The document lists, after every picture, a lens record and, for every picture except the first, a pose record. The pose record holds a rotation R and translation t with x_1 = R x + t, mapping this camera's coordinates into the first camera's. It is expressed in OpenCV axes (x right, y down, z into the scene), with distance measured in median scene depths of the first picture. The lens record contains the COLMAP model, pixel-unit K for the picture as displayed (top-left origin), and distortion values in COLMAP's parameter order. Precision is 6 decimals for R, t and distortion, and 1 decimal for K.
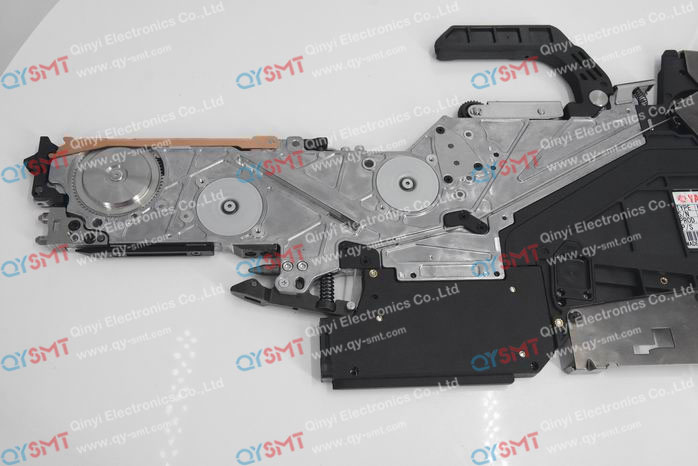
lens RADIAL K [[708.6, 0, 349.0], [0, 708.6, 233.0], [0, 0, 1]] dist [-0.005248, 0.021130]
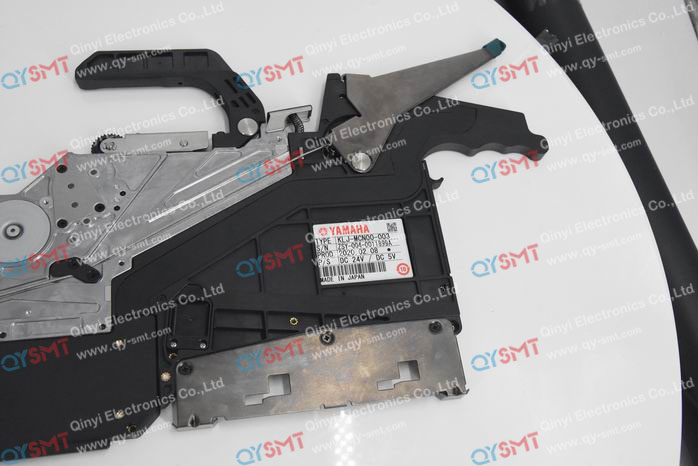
lens RADIAL K [[708.6, 0, 349.0], [0, 708.6, 233.0], [0, 0, 1]] dist [-0.005248, 0.021130]
pose [[0.992443, -0.047244, 0.113250, 0.413923], [0.046588, 0.998879, 0.008435, -0.055397], [-0.113522, -0.003096, 0.993531, 0.045123]]
